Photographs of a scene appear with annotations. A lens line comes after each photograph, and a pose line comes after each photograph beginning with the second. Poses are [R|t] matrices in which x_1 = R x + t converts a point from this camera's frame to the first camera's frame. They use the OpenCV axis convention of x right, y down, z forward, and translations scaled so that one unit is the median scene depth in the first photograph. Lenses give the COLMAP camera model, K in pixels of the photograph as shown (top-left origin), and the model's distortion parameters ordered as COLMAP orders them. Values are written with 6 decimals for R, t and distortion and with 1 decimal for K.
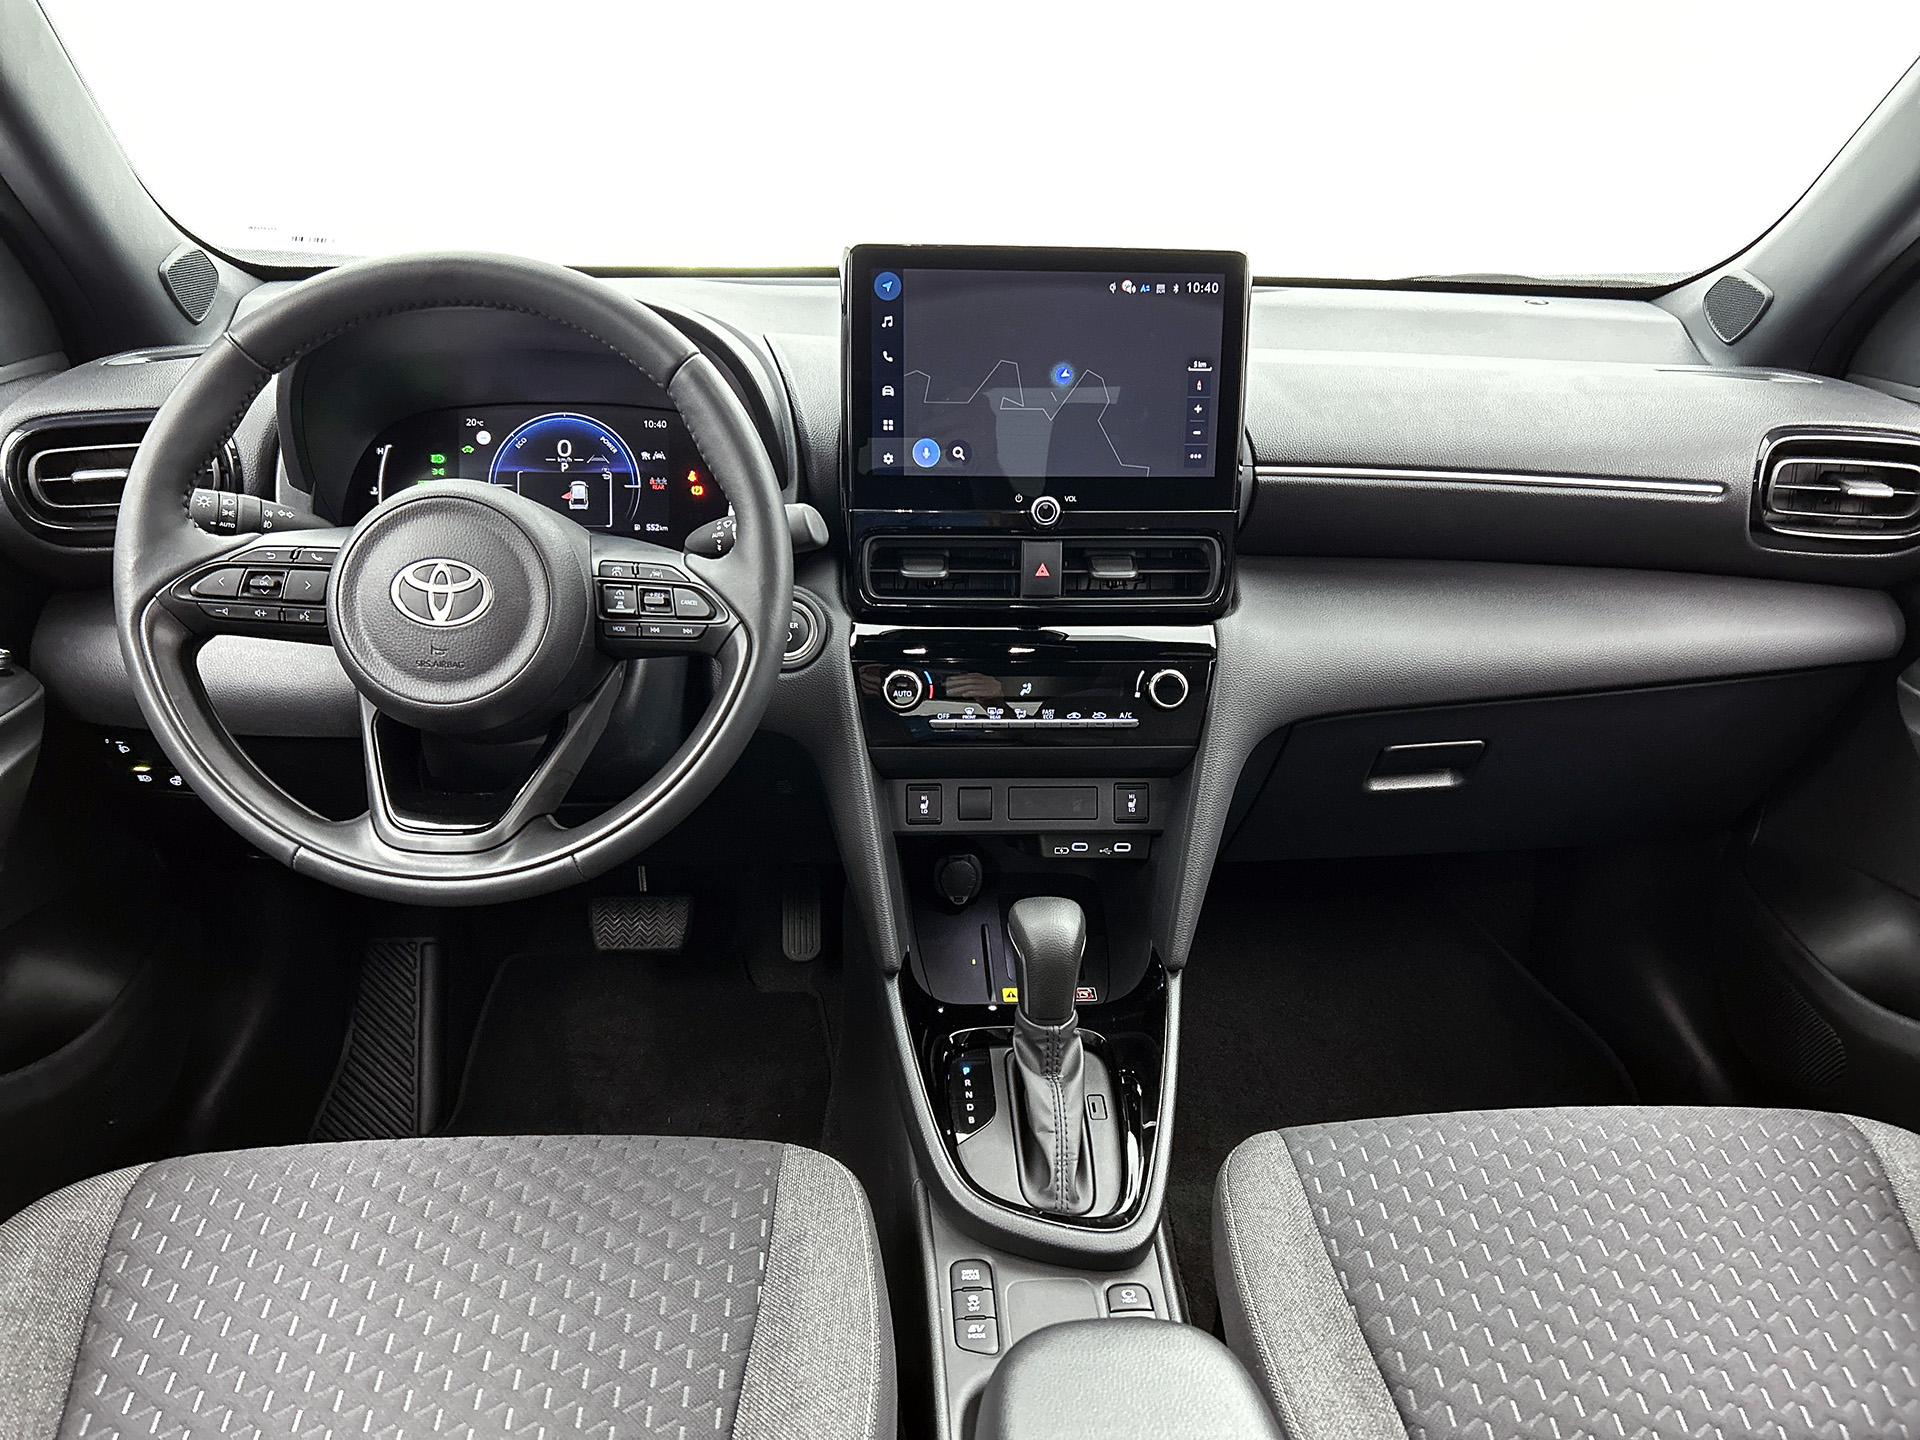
lens RADIAL K [[1453.5, 0, 960.0], [0, 1453.5, 720.0], [0, 0, 1]] dist [0.056465, -0.049002]
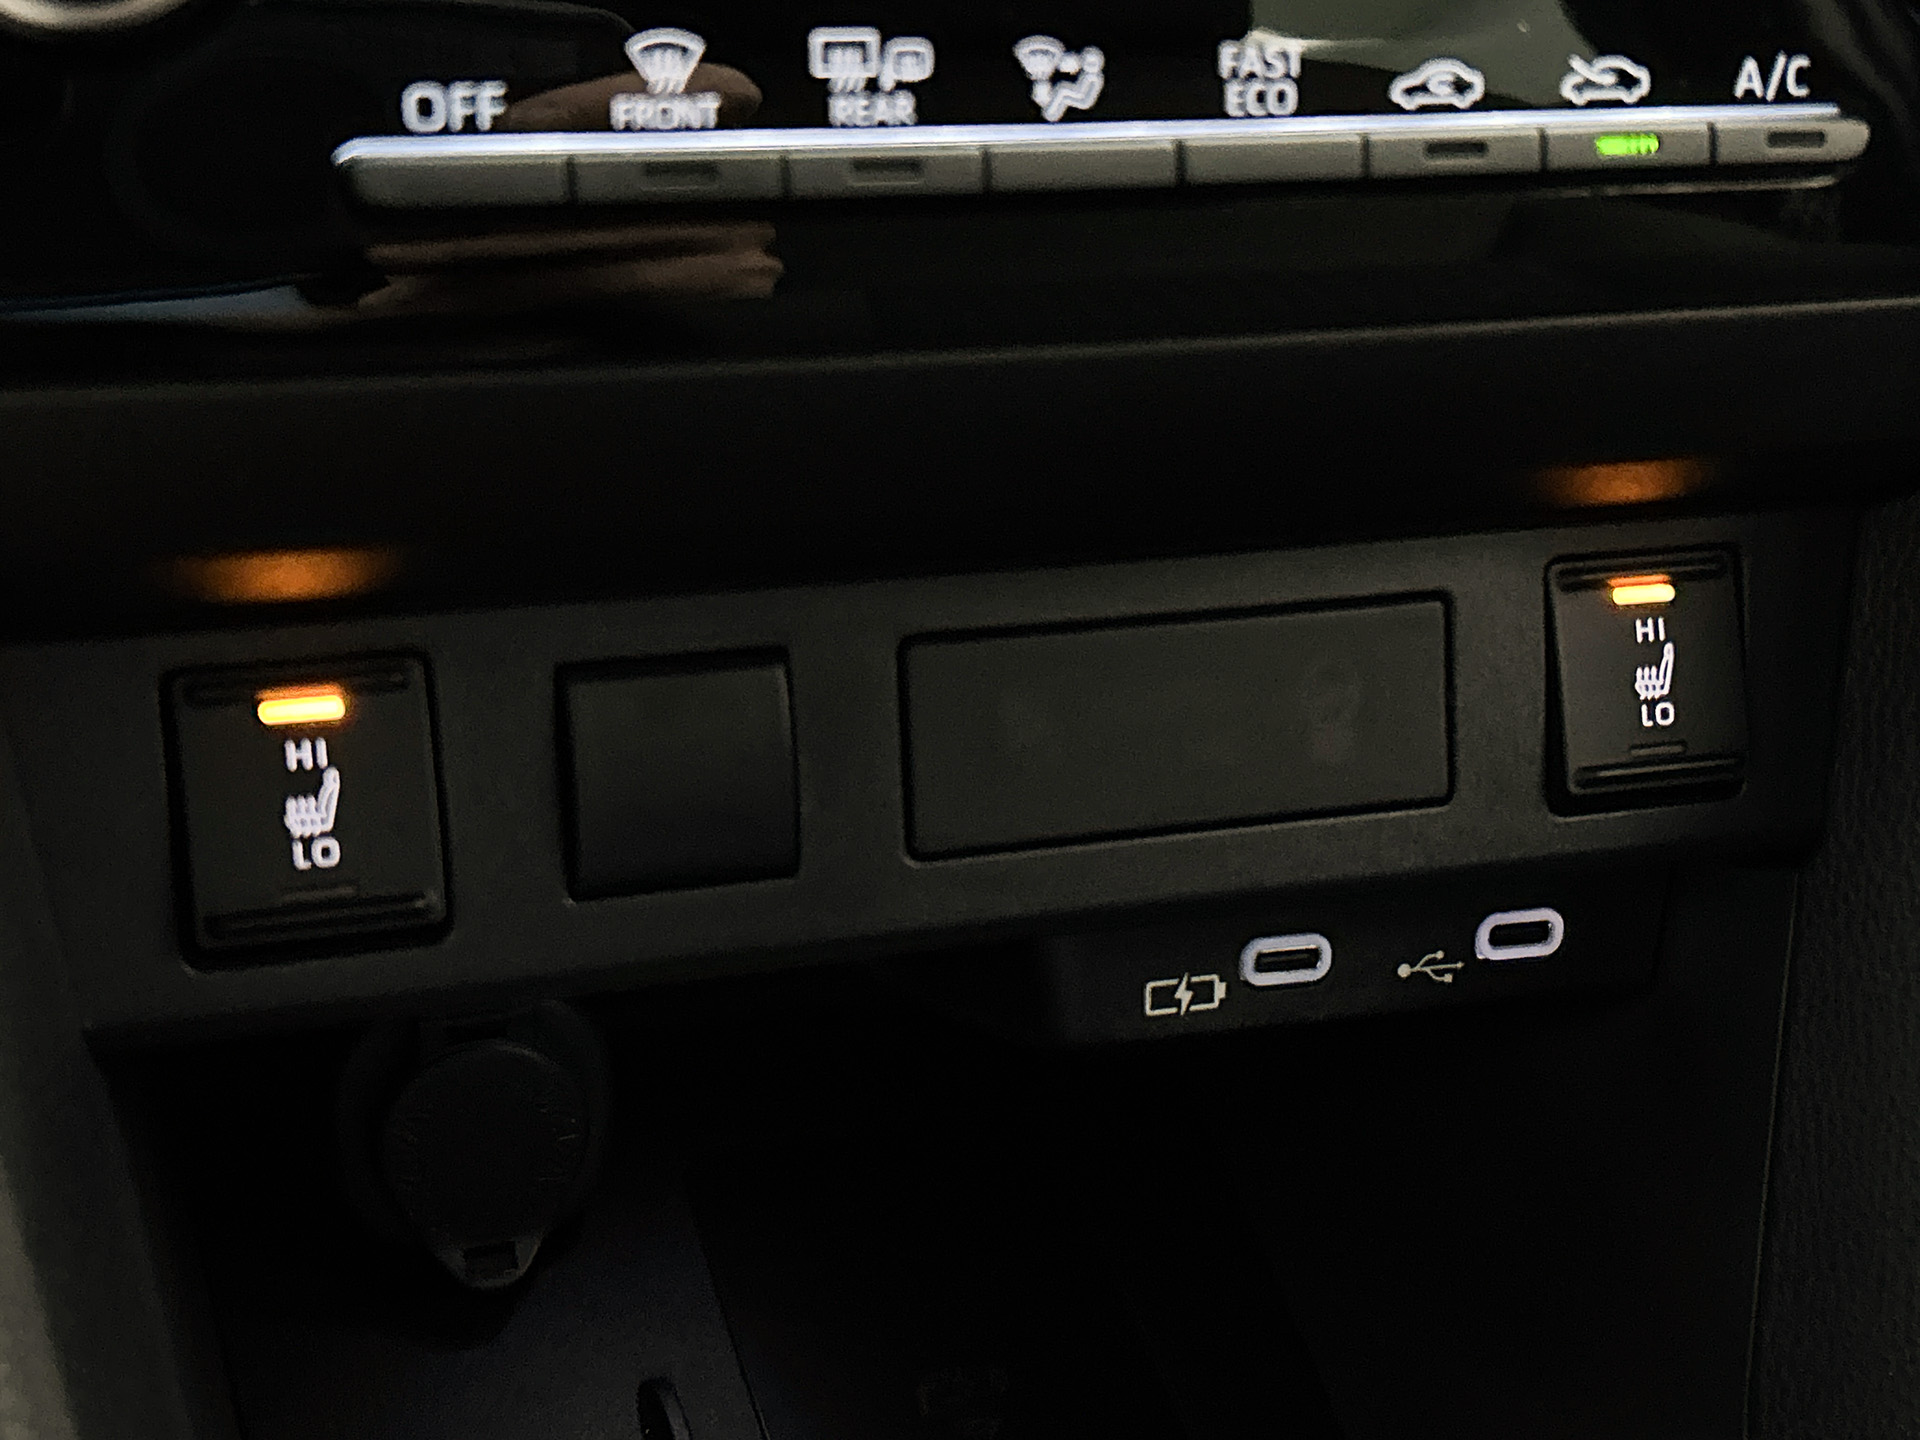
lens RADIAL K [[2747.1, 0, 960.0], [0, 2747.1, 720.0], [0, 0, 1]] dist [0.053699, -0.041230]
pose [[0.957119, -0.082620, 0.277665, -0.037981], [0.044425, 0.988992, 0.141142, 0.016596], [-0.286270, -0.122754, 0.950253, 0.764664]]
